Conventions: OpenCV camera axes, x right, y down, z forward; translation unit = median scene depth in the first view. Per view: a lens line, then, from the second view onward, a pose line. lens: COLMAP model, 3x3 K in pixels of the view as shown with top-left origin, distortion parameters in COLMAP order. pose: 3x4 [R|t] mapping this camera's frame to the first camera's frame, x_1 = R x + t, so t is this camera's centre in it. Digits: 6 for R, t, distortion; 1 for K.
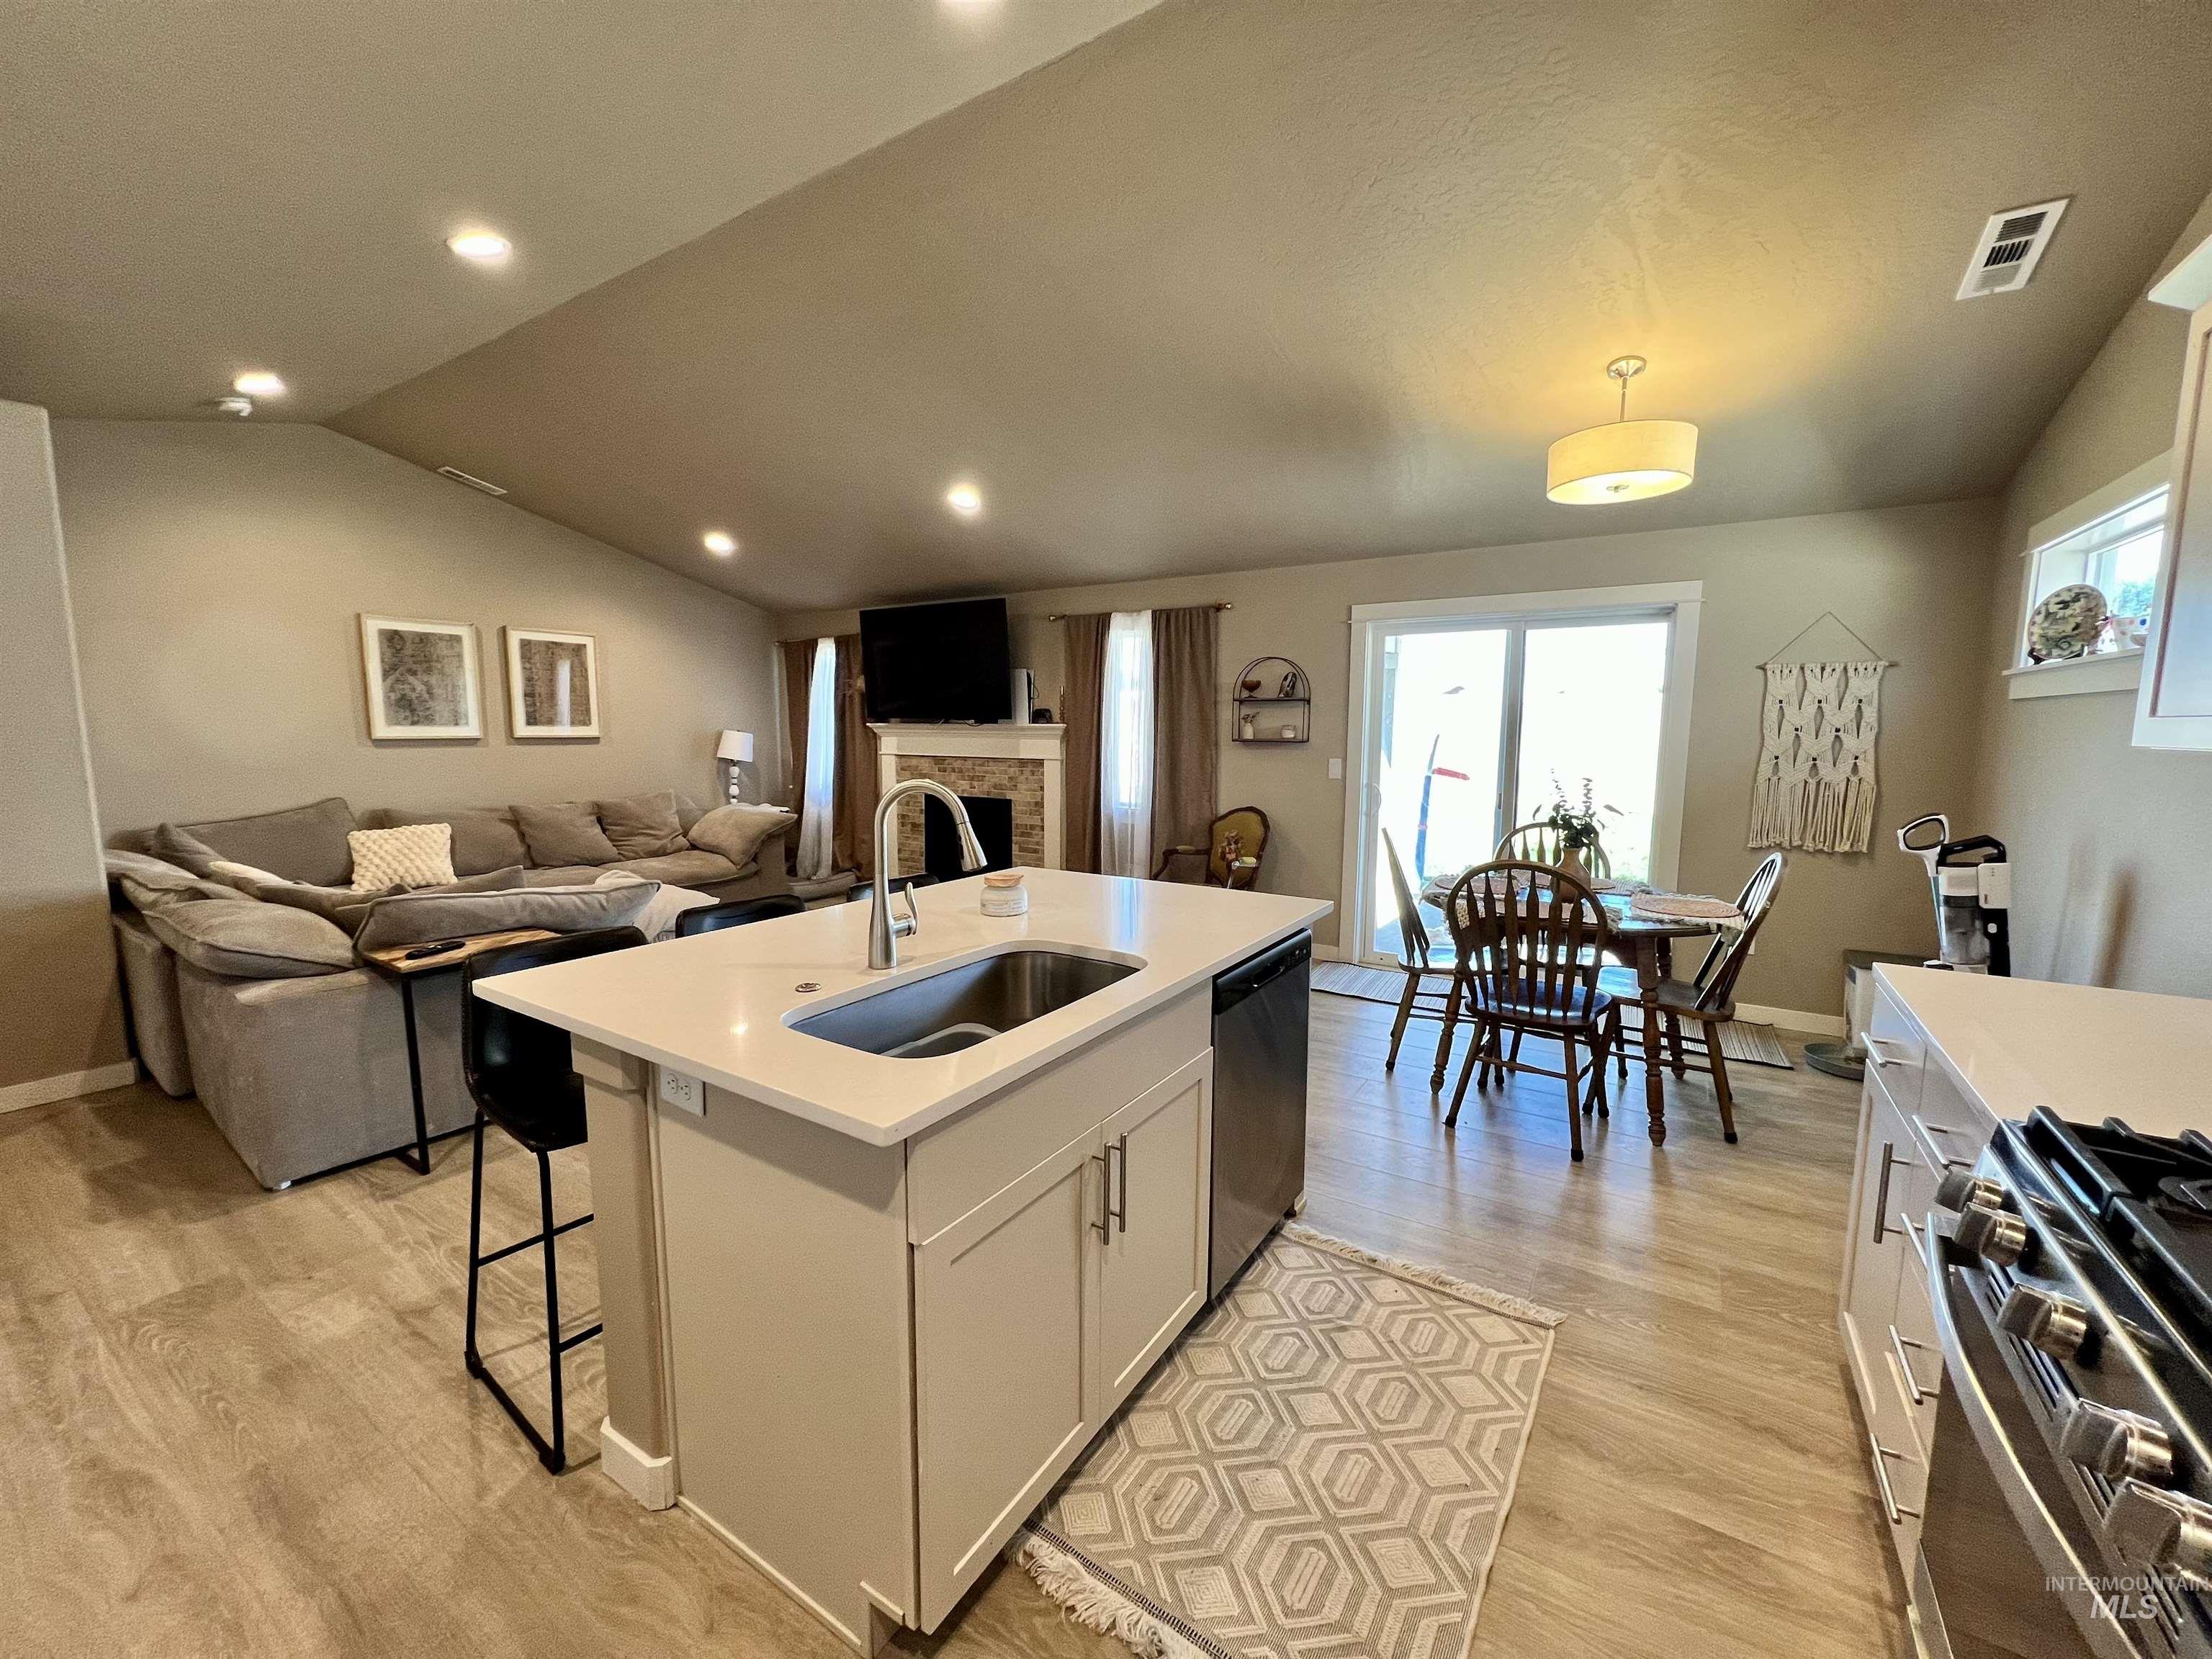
lens RADIAL K [[884.6, 0, 1105.8], [0, 884.6, 829.4], [0, 0, 1]] dist [-0.002309, 0.000630]
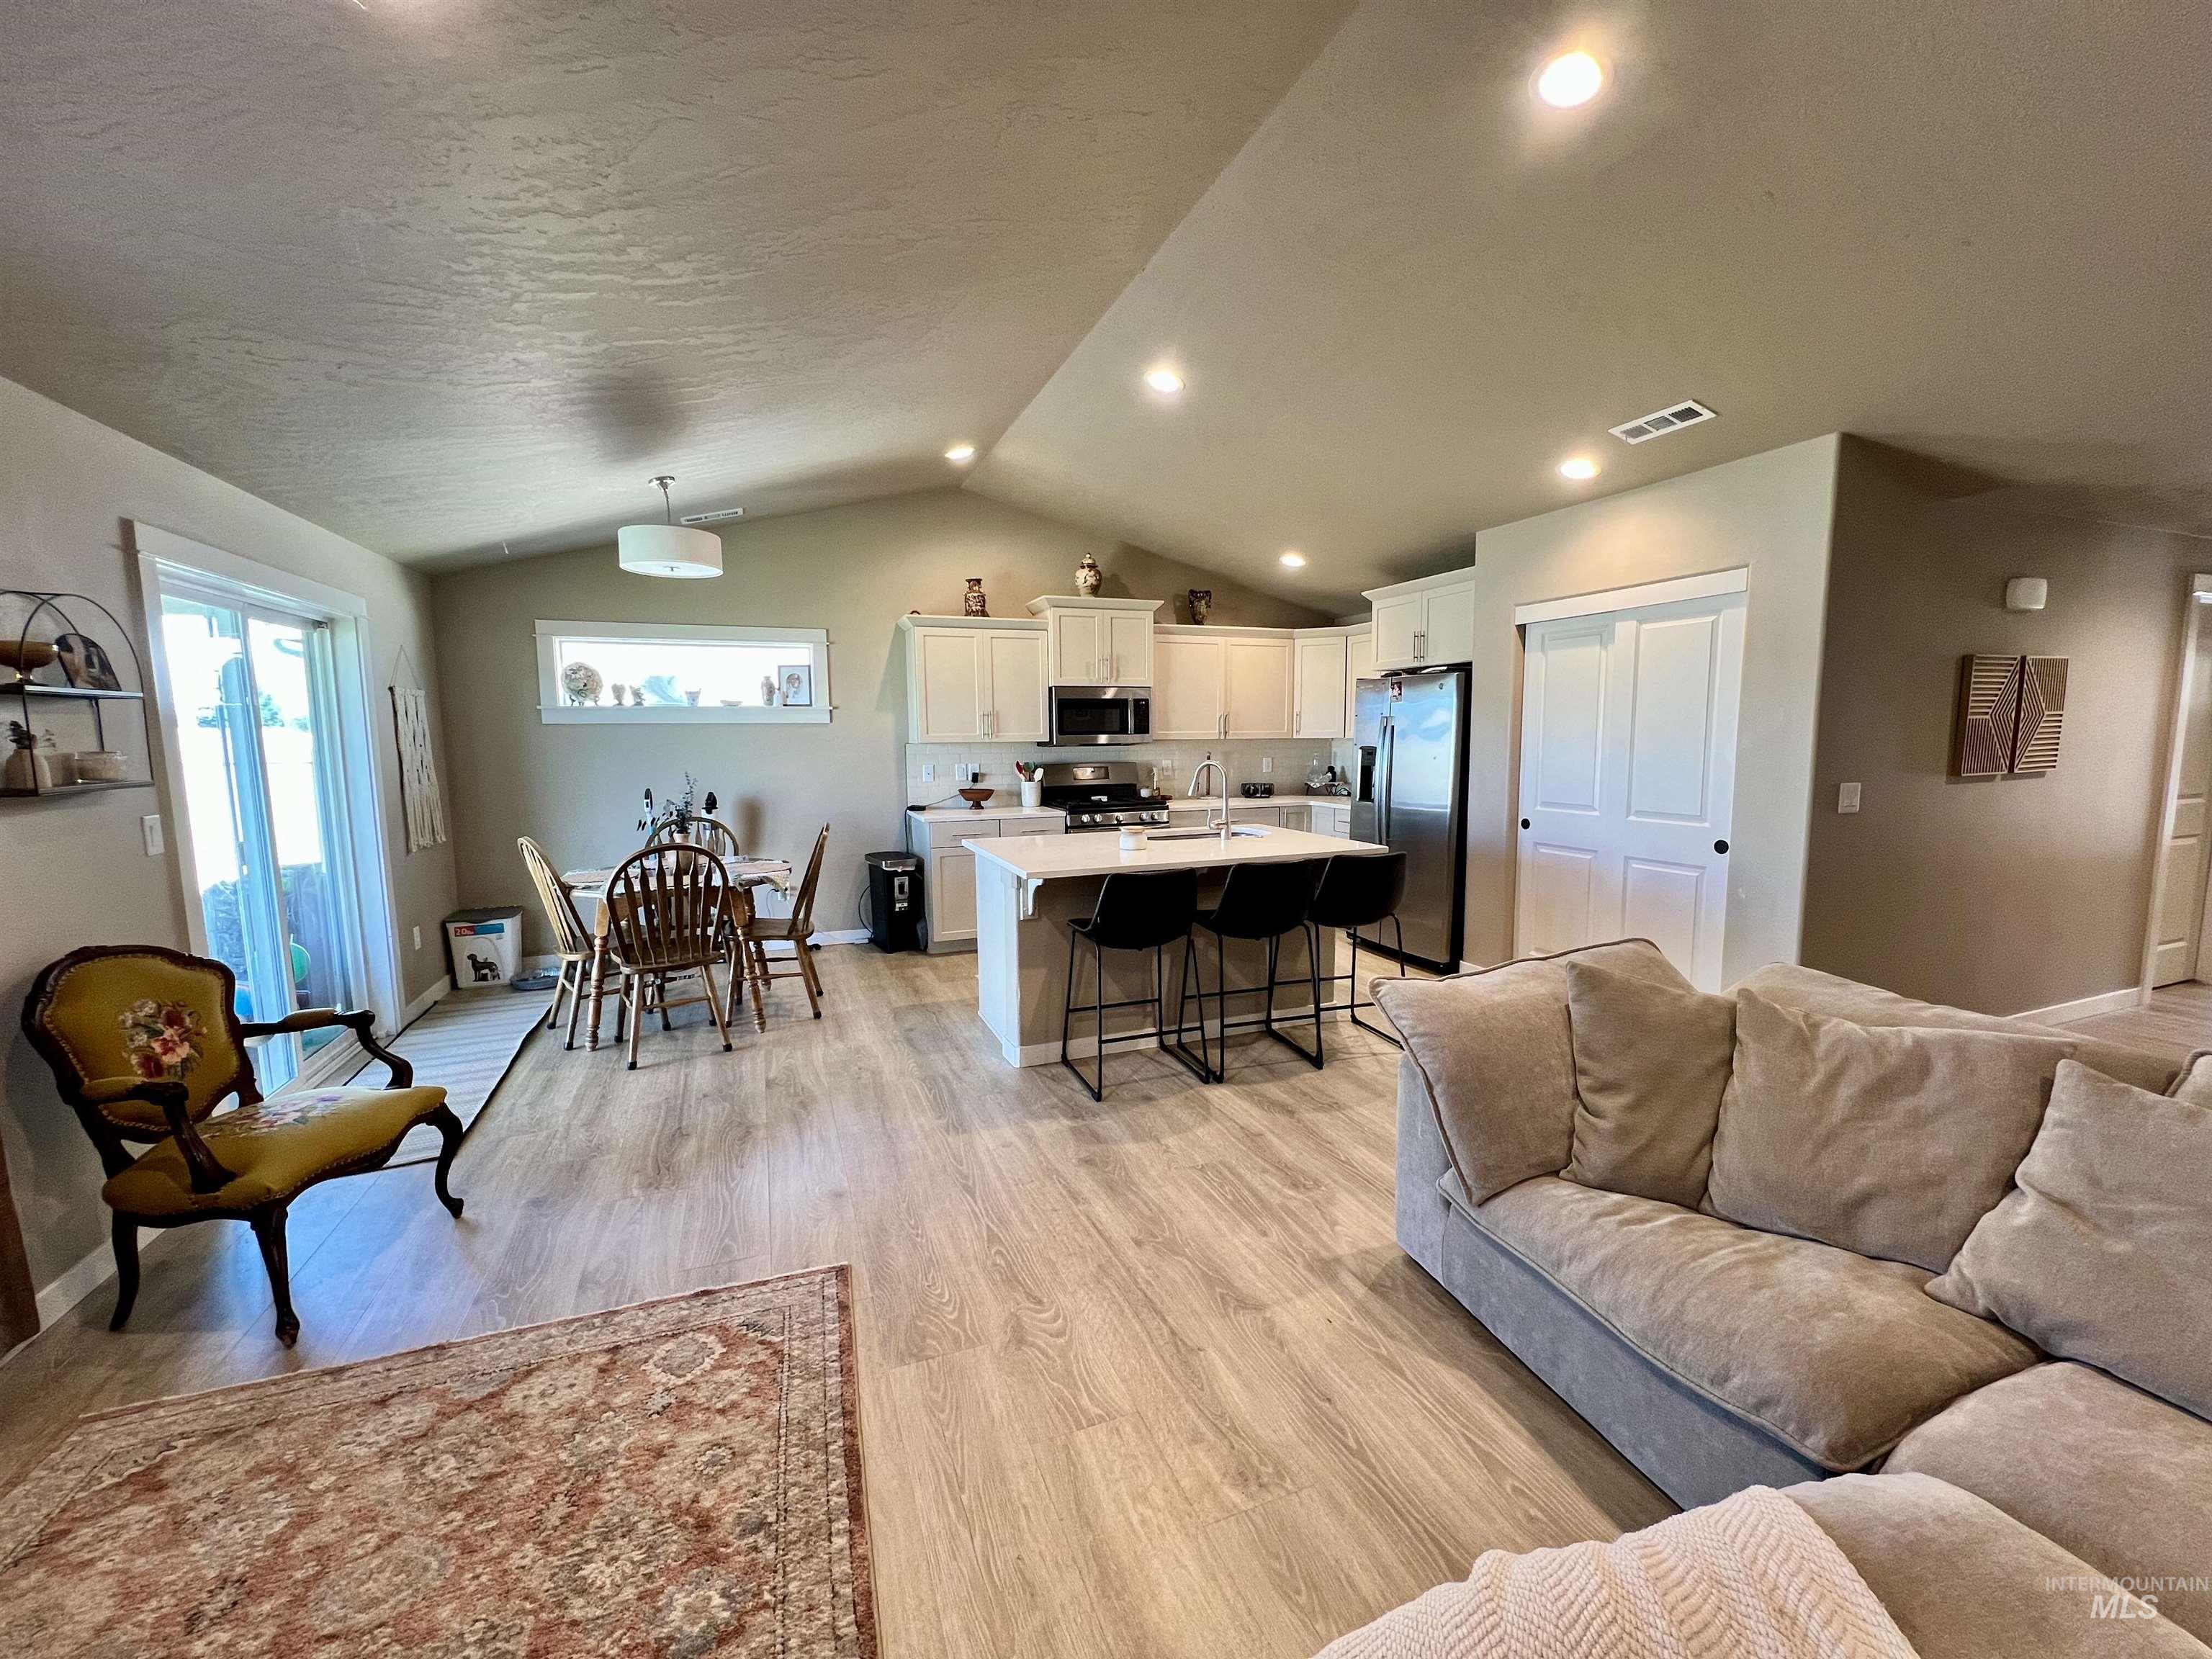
lens RADIAL K [[884.6, 0, 1104.6], [0, 884.6, 831.8], [0, 0, 1]] dist [-0.002309, 0.000630]
pose [[-0.812684, -0.063408, 0.579244, -0.452700], [0.073182, 0.975085, 0.209415, -0.128334], [-0.578090, 0.212578, -0.787796, 1.014137]]
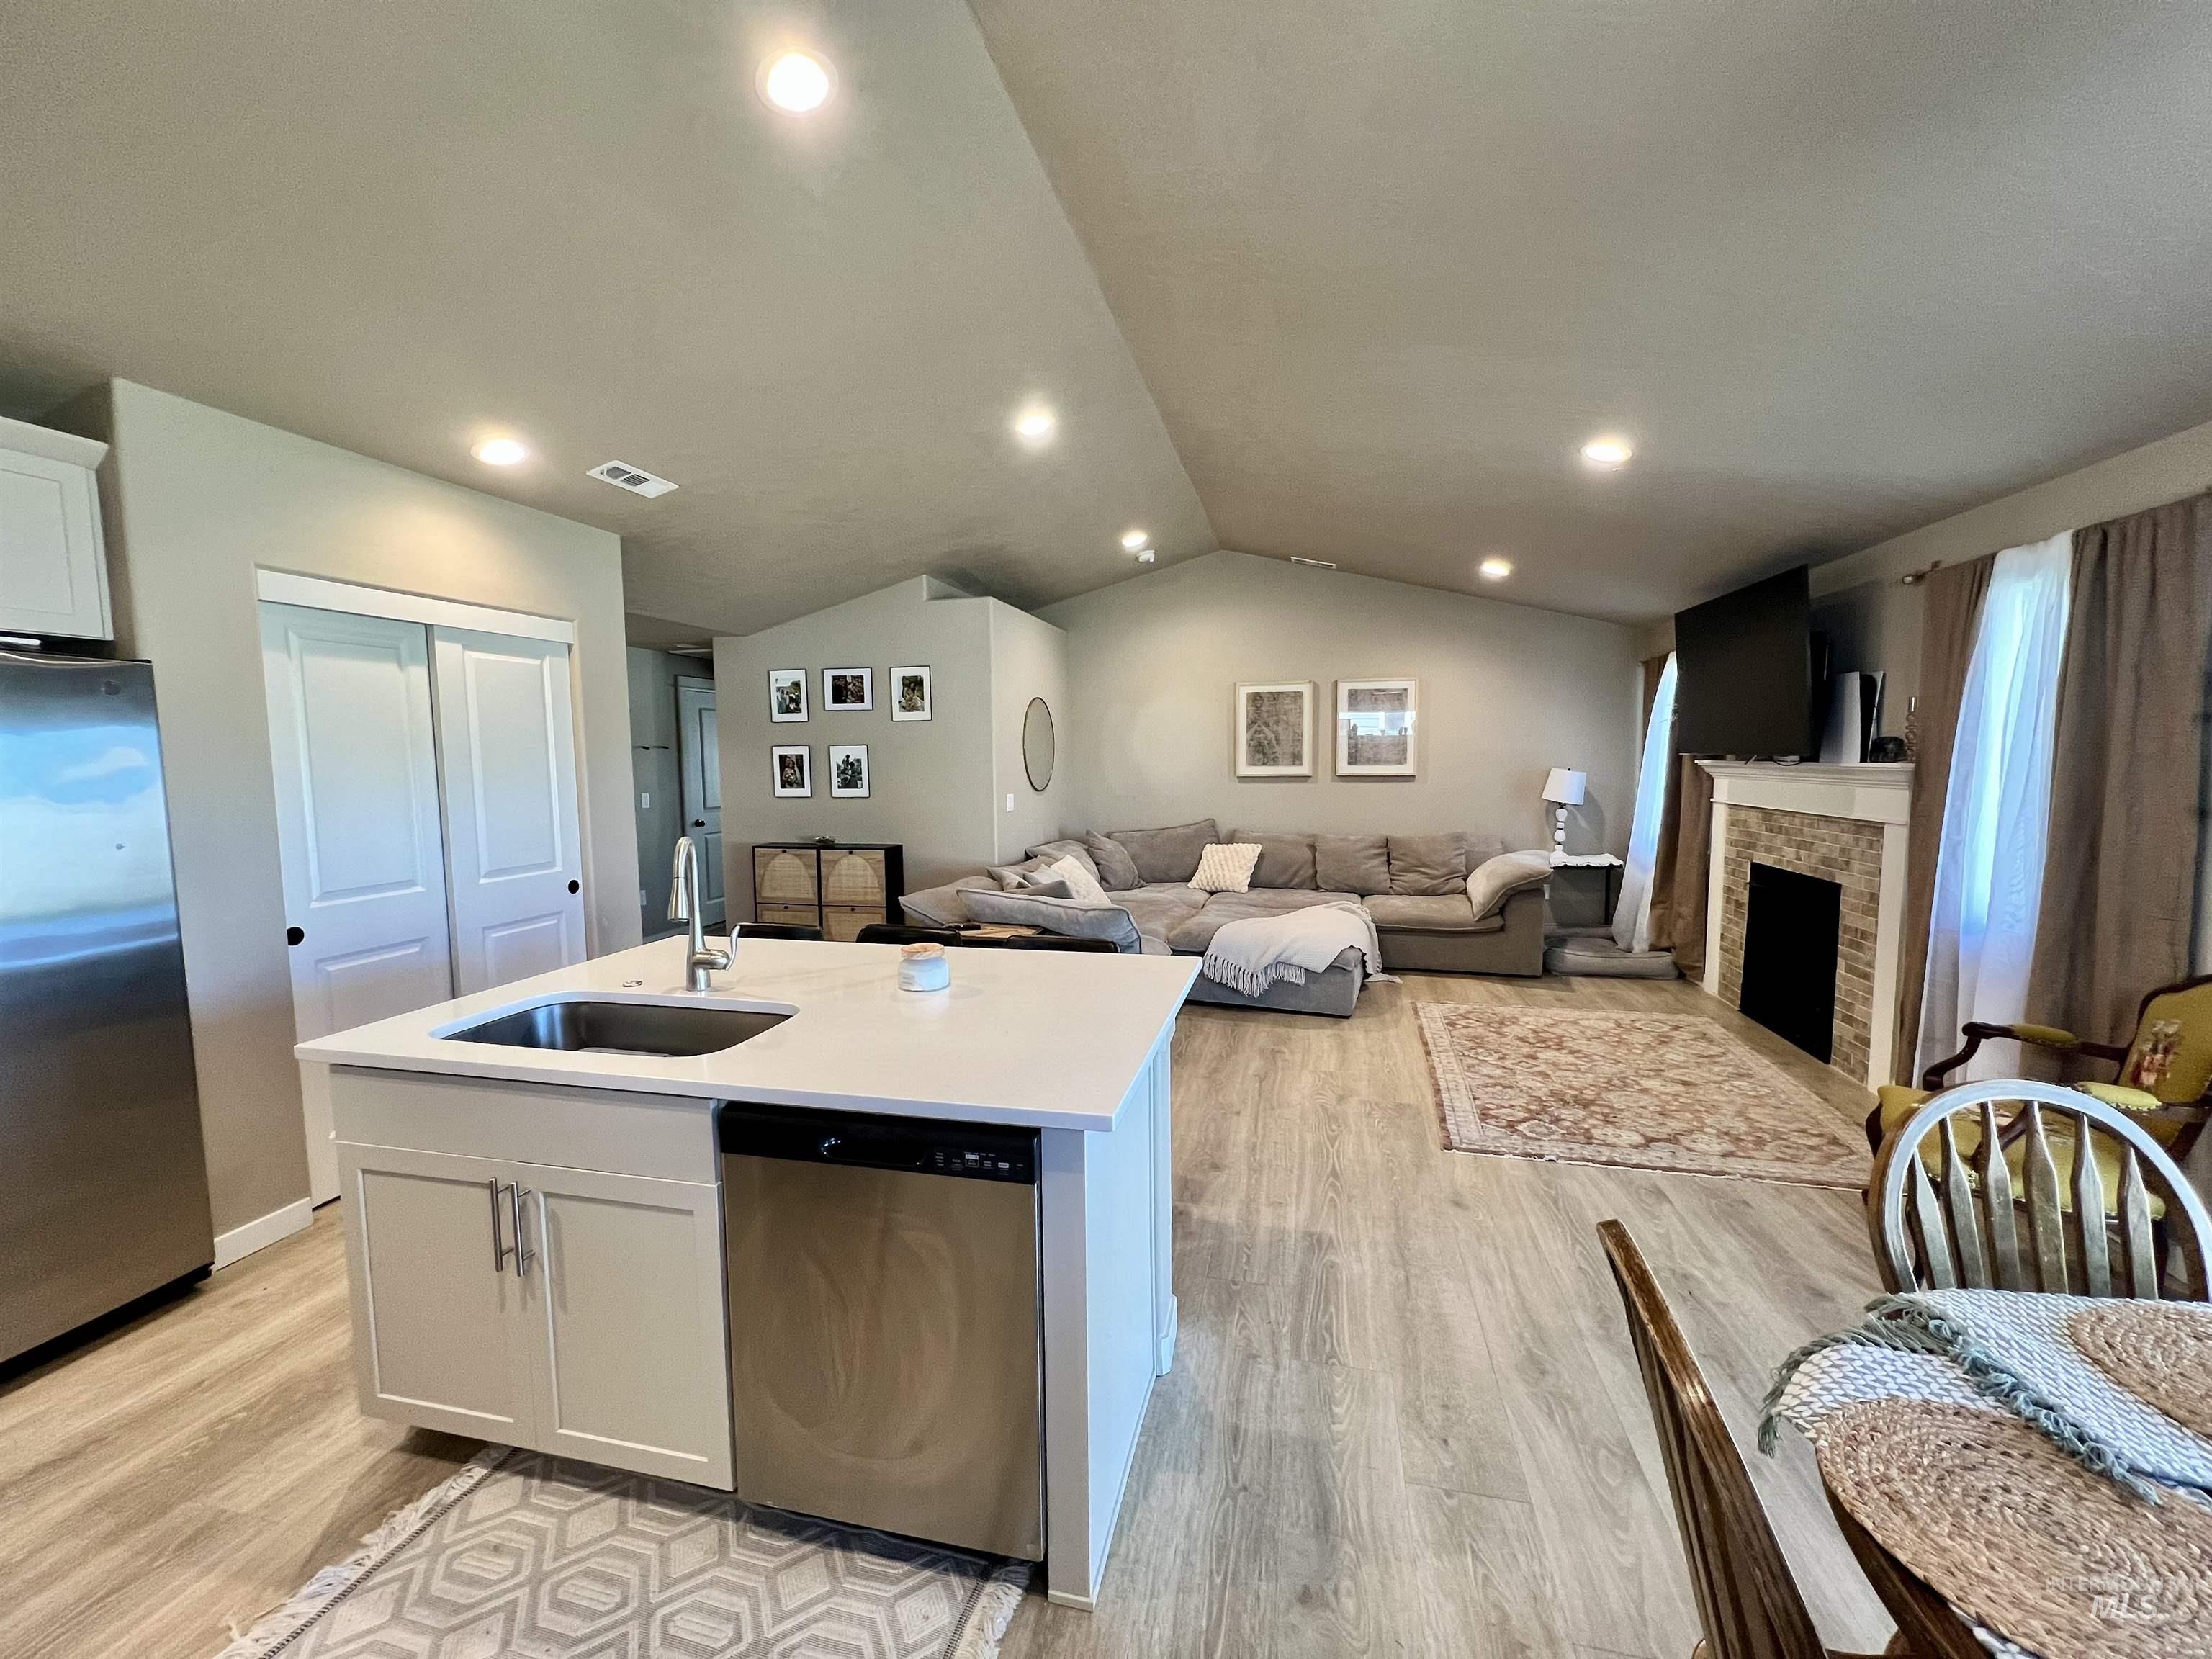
lens RADIAL K [[884.6, 0, 1105.7], [0, 884.6, 831.5], [0, 0, 1]] dist [-0.002309, 0.000630]
pose [[0.334466, 0.072118, -0.939644, 0.349603], [-0.097782, 0.994342, 0.041510, -0.054174], [0.937321, 0.077996, 0.339626, 0.363205]]
